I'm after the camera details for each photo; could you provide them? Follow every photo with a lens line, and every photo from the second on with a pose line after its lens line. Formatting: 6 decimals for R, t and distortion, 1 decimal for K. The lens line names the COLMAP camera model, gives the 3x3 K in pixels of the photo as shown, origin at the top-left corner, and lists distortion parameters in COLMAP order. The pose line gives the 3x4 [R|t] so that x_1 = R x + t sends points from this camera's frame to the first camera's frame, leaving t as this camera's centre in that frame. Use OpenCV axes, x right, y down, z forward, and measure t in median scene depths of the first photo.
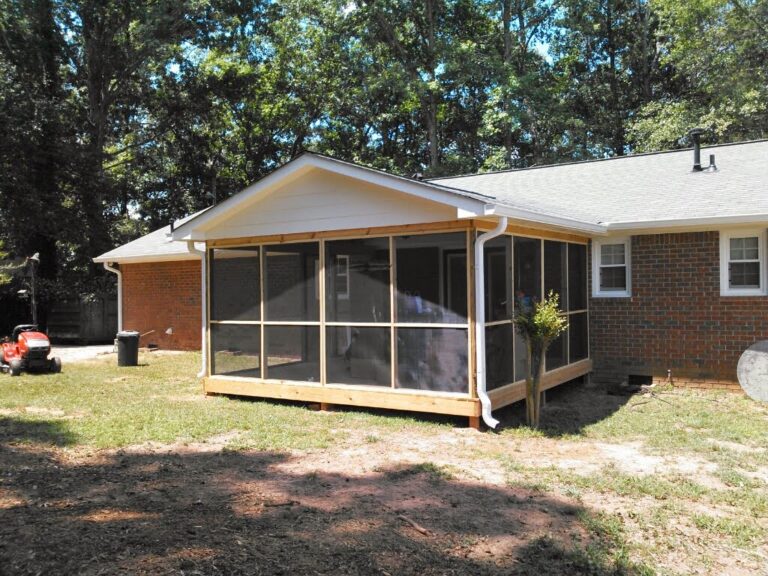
lens RADIAL K [[656.0, 0, 384.0], [0, 656.0, 288.0], [0, 0, 1]] dist [0.006754, -0.081578]
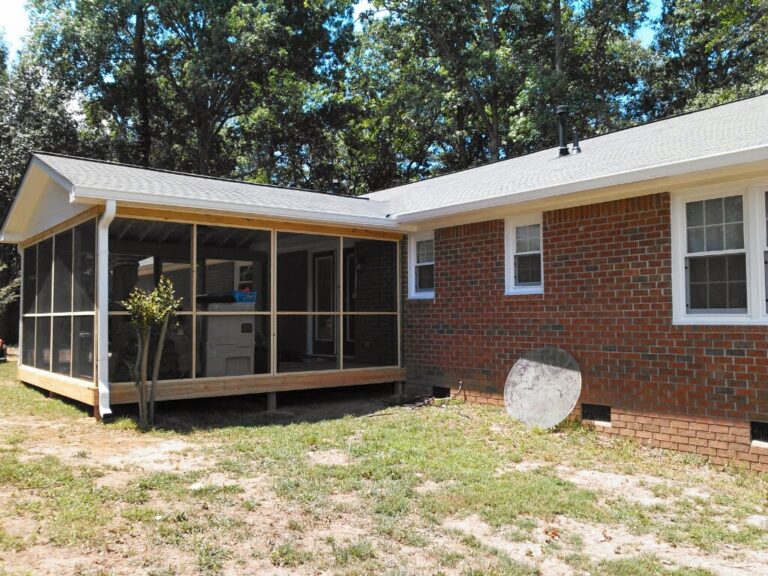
lens RADIAL K [[656.0, 0, 384.0], [0, 656.0, 288.0], [0, 0, 1]] dist [0.006754, -0.081578]
pose [[0.952300, -0.000512, -0.305164, 0.612408], [-0.011365, 0.999245, -0.037144, 0.035568], [0.304952, 0.038841, 0.951575, 0.138251]]
